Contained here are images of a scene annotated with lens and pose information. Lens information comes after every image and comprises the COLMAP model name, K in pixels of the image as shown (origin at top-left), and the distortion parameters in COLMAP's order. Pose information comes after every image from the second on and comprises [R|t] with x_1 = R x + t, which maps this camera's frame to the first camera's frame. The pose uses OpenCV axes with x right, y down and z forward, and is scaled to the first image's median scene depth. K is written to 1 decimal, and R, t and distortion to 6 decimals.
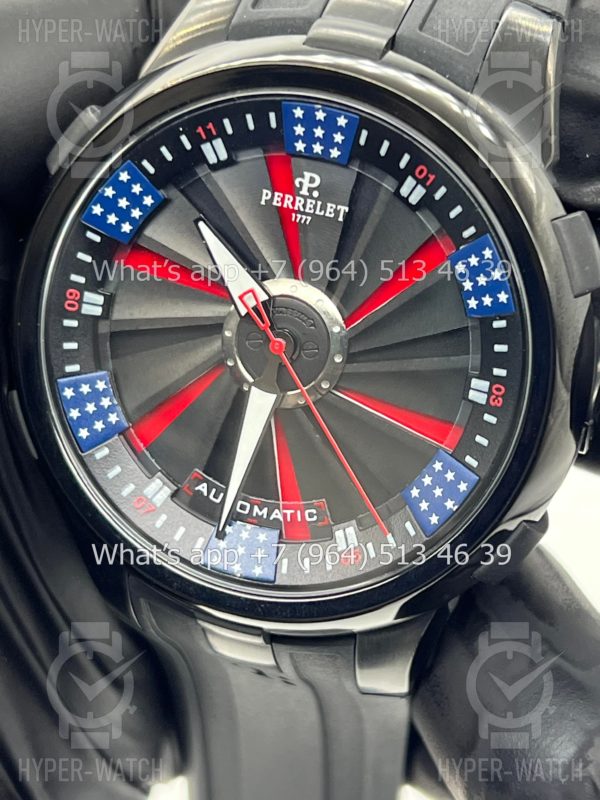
lens RADIAL K [[1837.8, 0, 303.8], [0, 1837.8, 401.2], [0, 0, 1]] dist [0.241319, 0.000000]
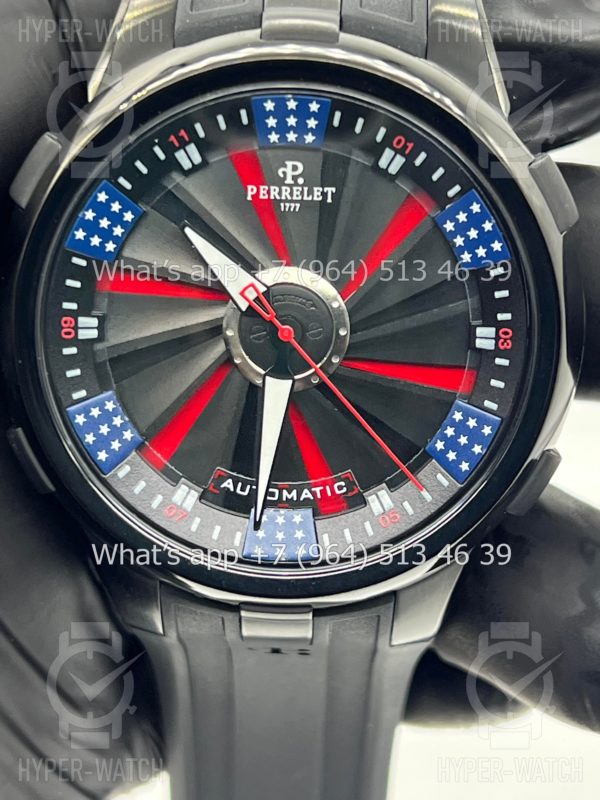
lens RADIAL K [[1837.8, 0, 301.0], [0, 1837.8, 400.9], [0, 0, 1]] dist [0.241319, 0.000000]
pose [[0.956312, -0.199479, 0.213719, -0.233122], [0.194445, 0.979901, 0.044544, -0.036962], [-0.218309, -0.001042, 0.975879, -0.005128]]
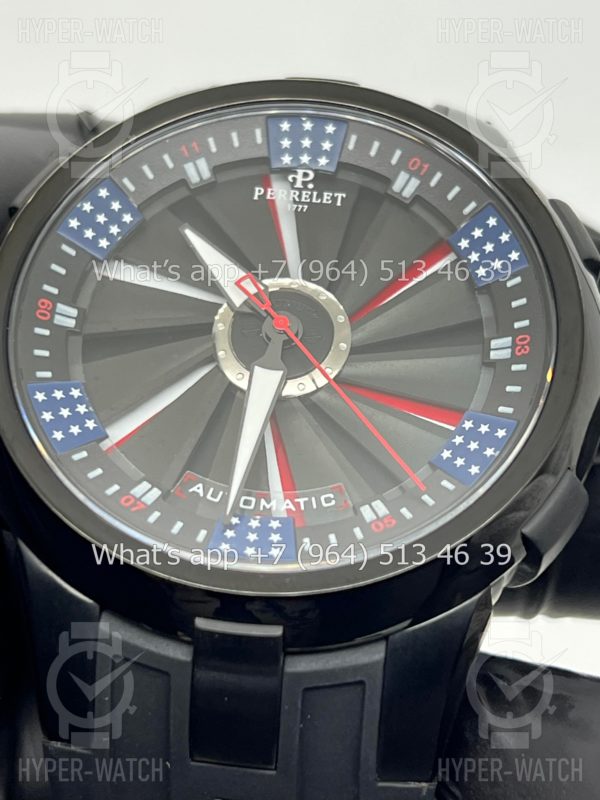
lens RADIAL K [[1928.5, 0, 303.1], [0, 1928.5, 398.6], [0, 0, 1]] dist [0.206448, 0.000000]
pose [[0.967299, 0.050064, 0.248649, -0.244990], [0.113338, 0.791693, -0.600314, 0.589202], [-0.226908, 0.608864, 0.760130, 0.274817]]
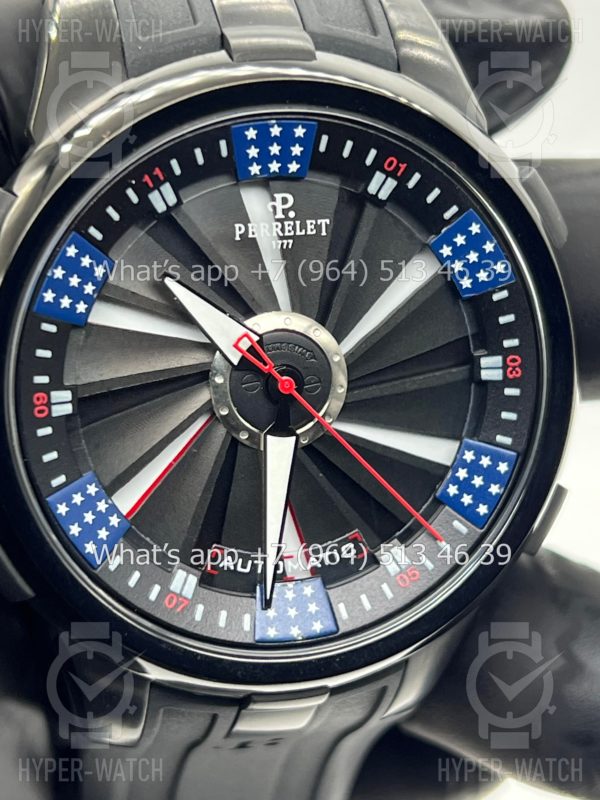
lens RADIAL K [[1837.8, 0, 294.3], [0, 1837.8, 398.4], [0, 0, 1]] dist [0.241319, 0.000000]
pose [[0.838969, -0.286792, 0.462473, -0.437989], [0.288275, 0.955038, 0.069286, -0.086004], [-0.461549, 0.075191, 0.883922, 0.184250]]
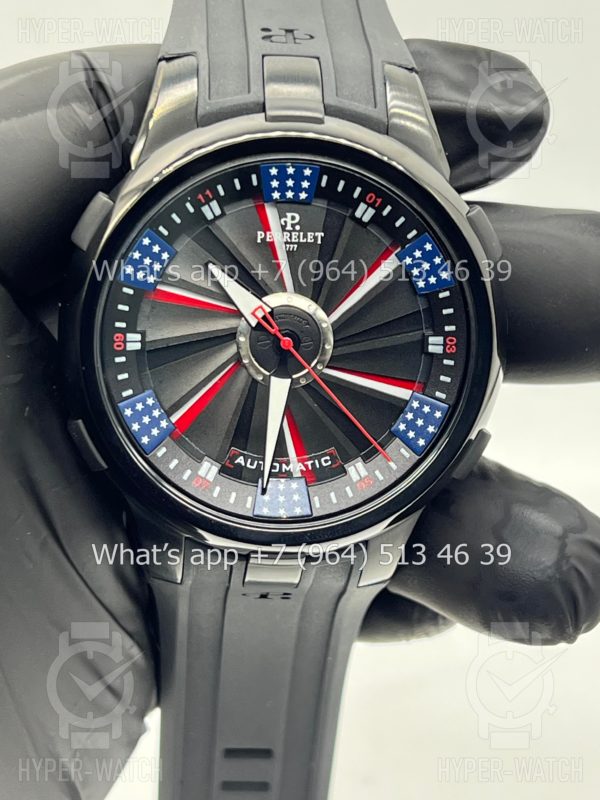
lens RADIAL K [[1837.8, 0, 302.7], [0, 1837.8, 398.4], [0, 0, 1]] dist [0.241319, 0.000000]
pose [[0.925235, -0.212692, 0.314171, -0.435274], [0.208648, 0.976867, 0.046864, -0.051091], [-0.316871, 0.022191, 0.948209, -0.282514]]
